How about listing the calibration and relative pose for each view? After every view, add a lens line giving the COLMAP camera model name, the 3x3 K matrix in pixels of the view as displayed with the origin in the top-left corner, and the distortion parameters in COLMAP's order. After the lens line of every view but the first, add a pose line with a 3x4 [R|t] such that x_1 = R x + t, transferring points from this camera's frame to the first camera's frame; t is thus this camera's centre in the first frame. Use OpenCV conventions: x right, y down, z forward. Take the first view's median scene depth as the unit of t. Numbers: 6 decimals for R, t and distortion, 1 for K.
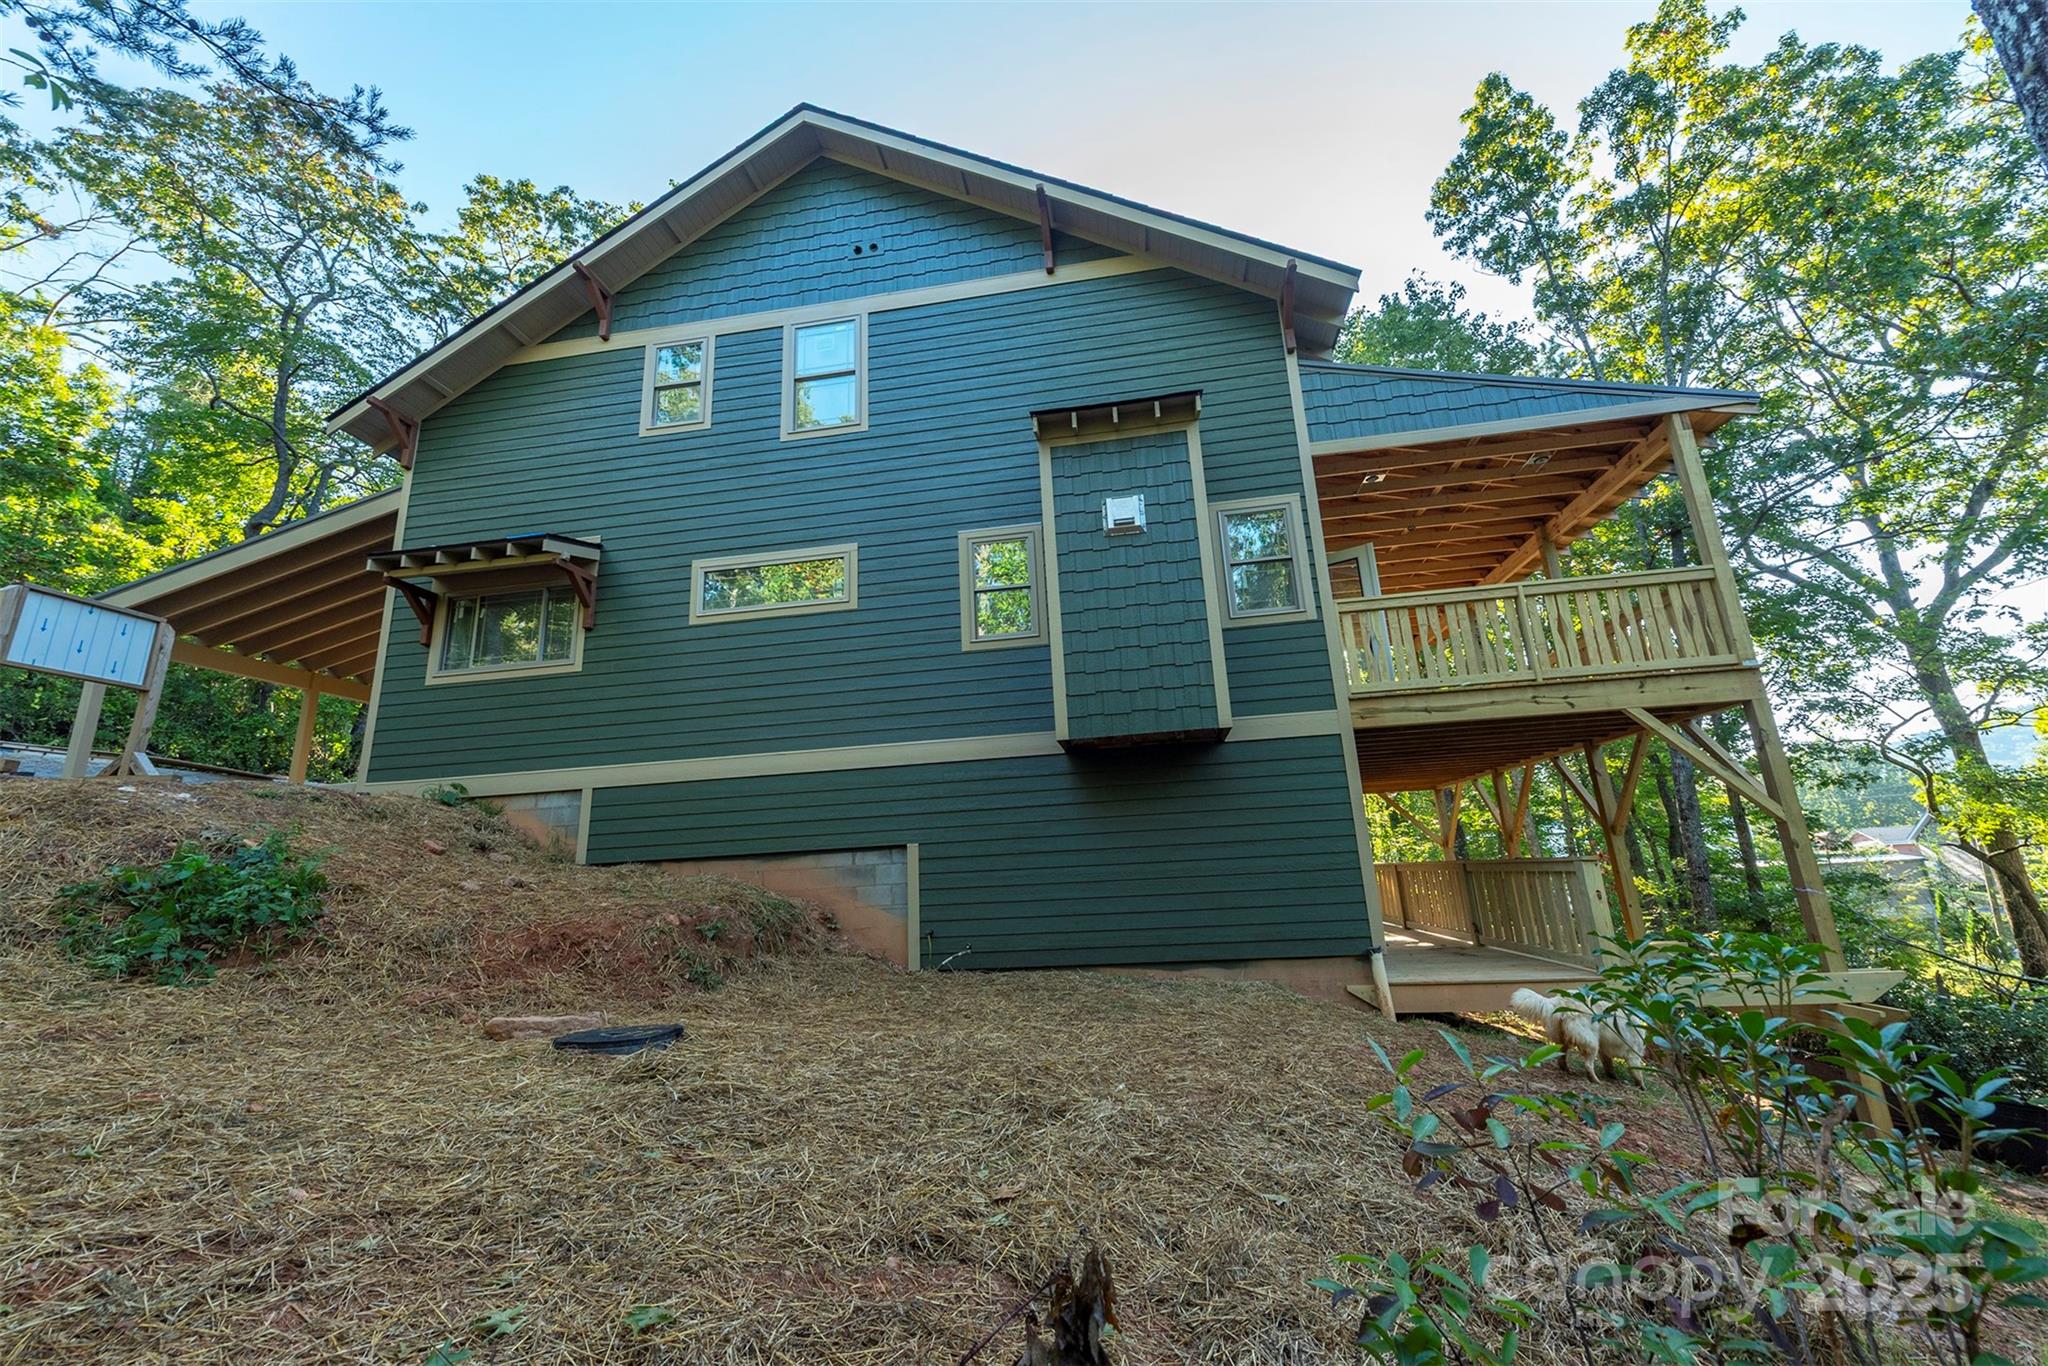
lens RADIAL K [[801.8, 0, 1028.0], [0, 801.8, 676.2], [0, 0, 1]] dist [0.020230, -0.007350]
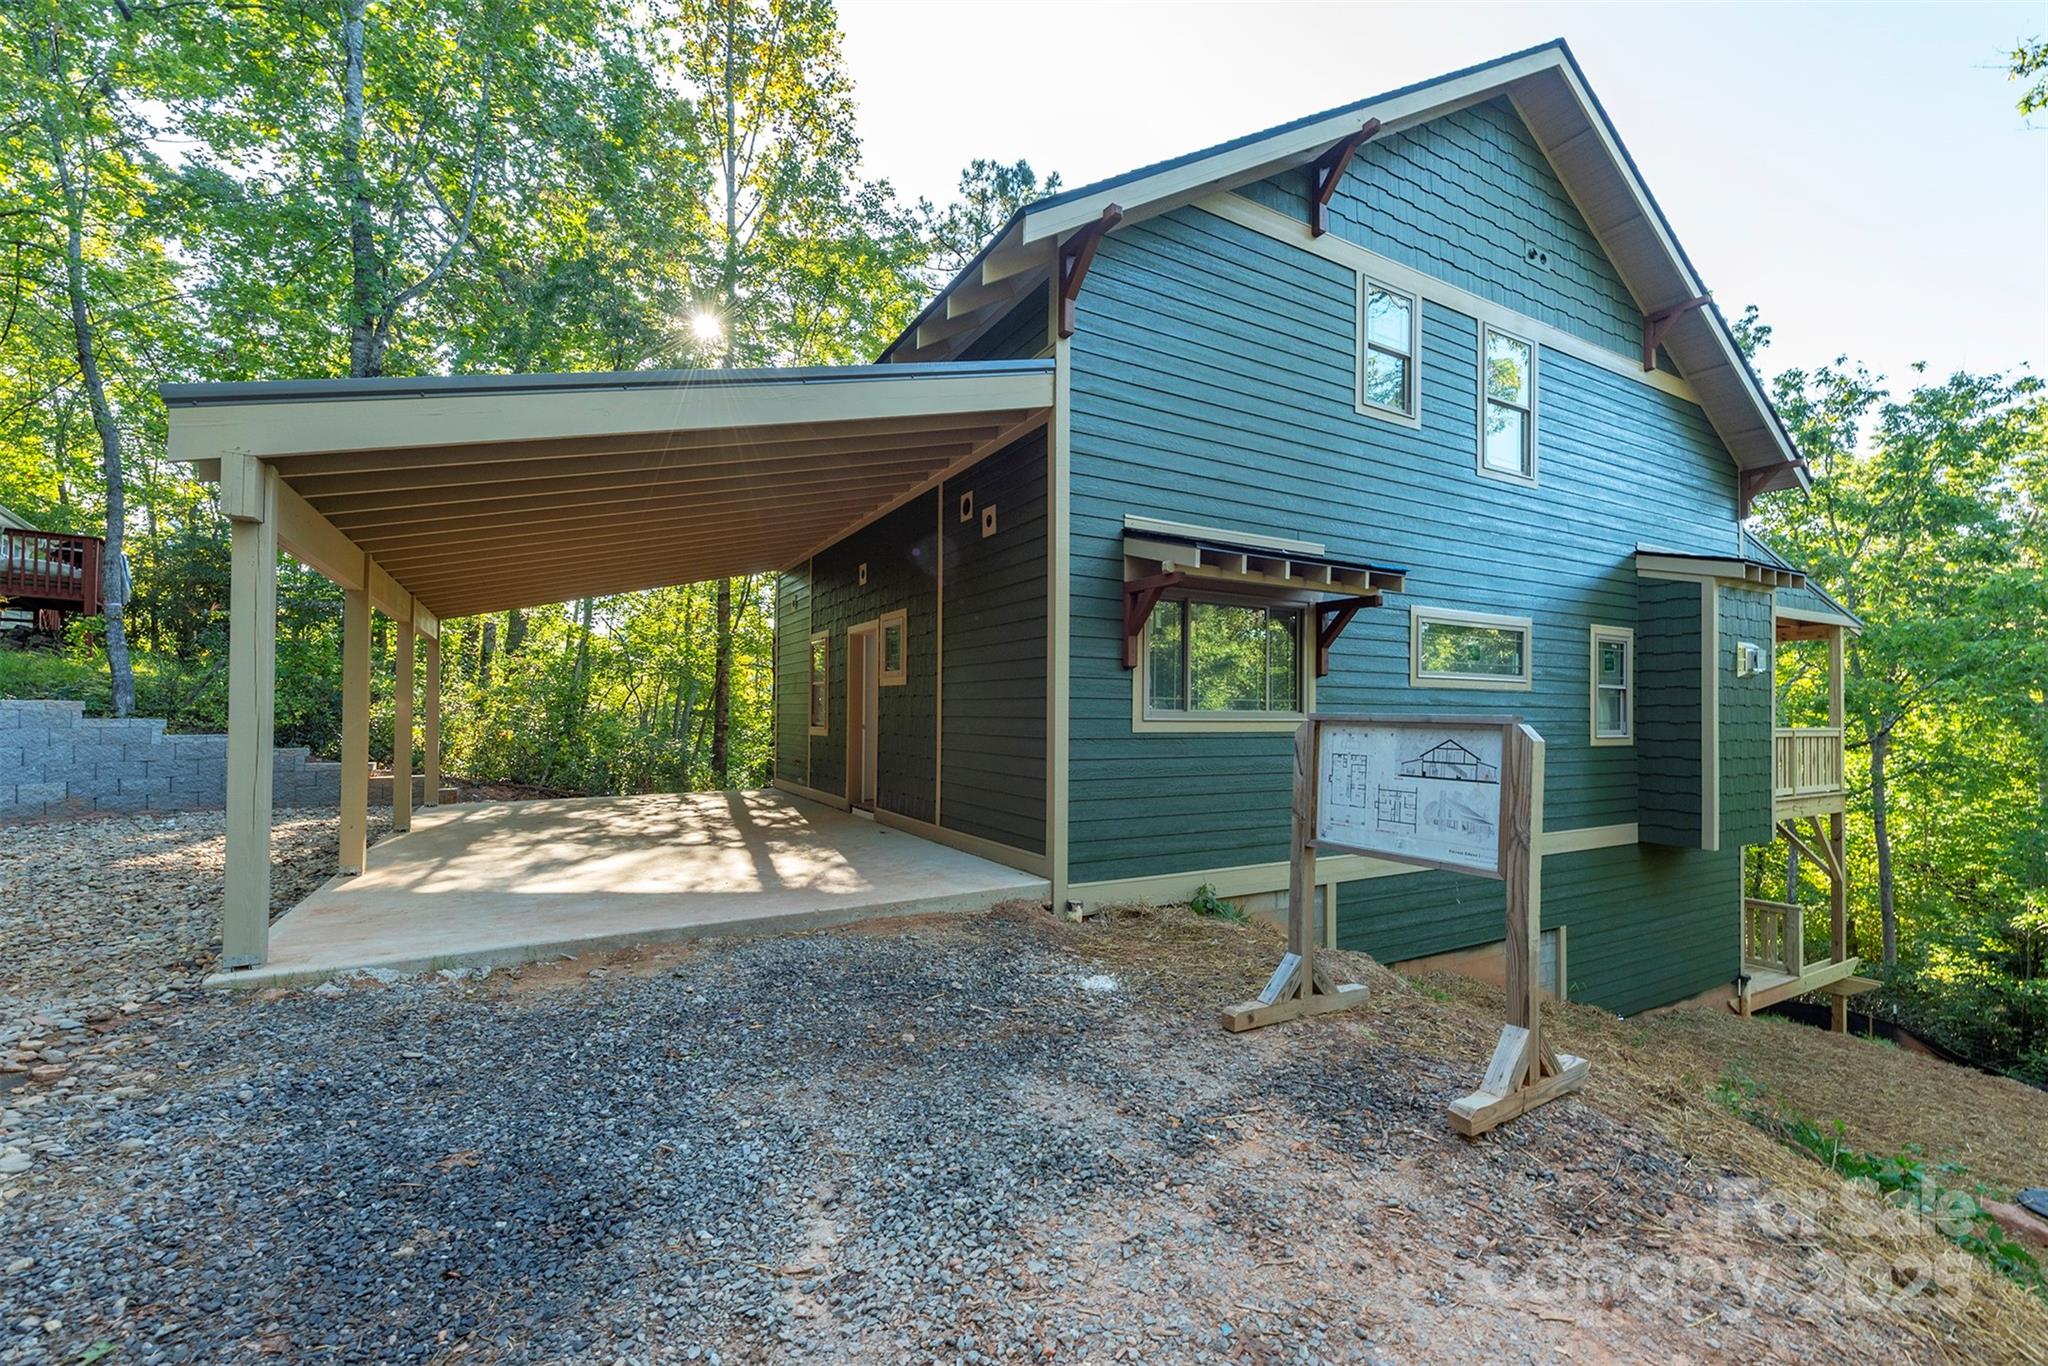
lens RADIAL K [[843.6, 0, 1025.7], [0, 843.6, 704.1], [0, 0, 1]] dist [0.018849, -0.006312]
pose [[0.780231, 0.061076, 0.622503, -1.287860], [-0.196525, 0.968759, 0.151272, -0.100456], [-0.593817, -0.240364, 0.767859, 0.553715]]
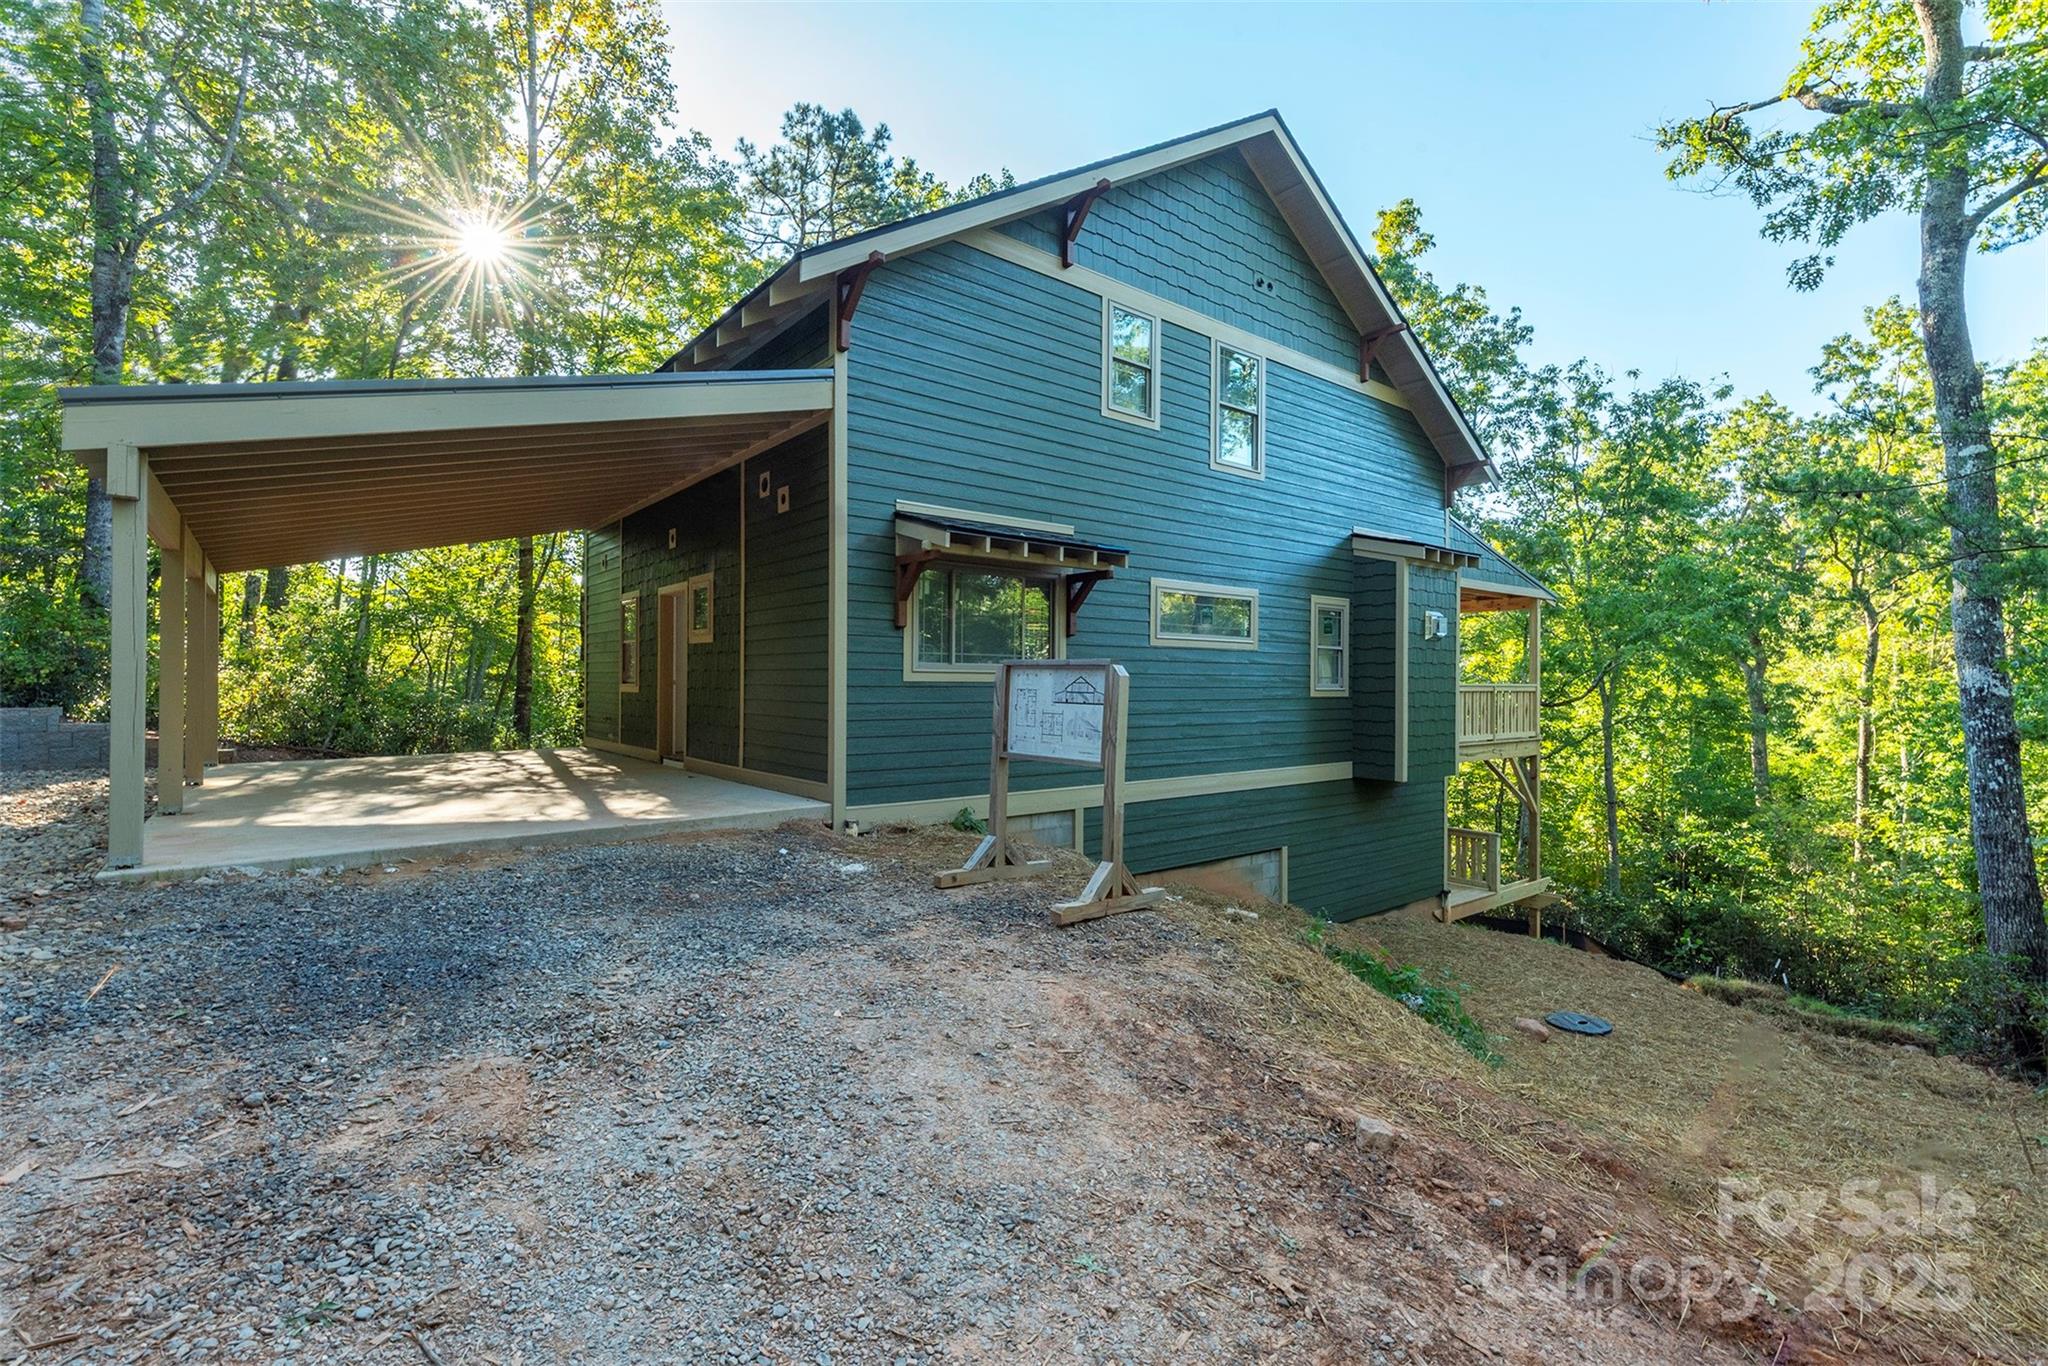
lens RADIAL K [[911.5, 0, 1014.5], [0, 911.5, 680.1], [0, 0, 1]] dist [0.022226, -0.013147]
pose [[0.675728, 0.053347, 0.735219, -1.376126], [-0.217638, 0.967355, 0.129836, -0.132837], [-0.704291, -0.247745, 0.665279, 0.347900]]
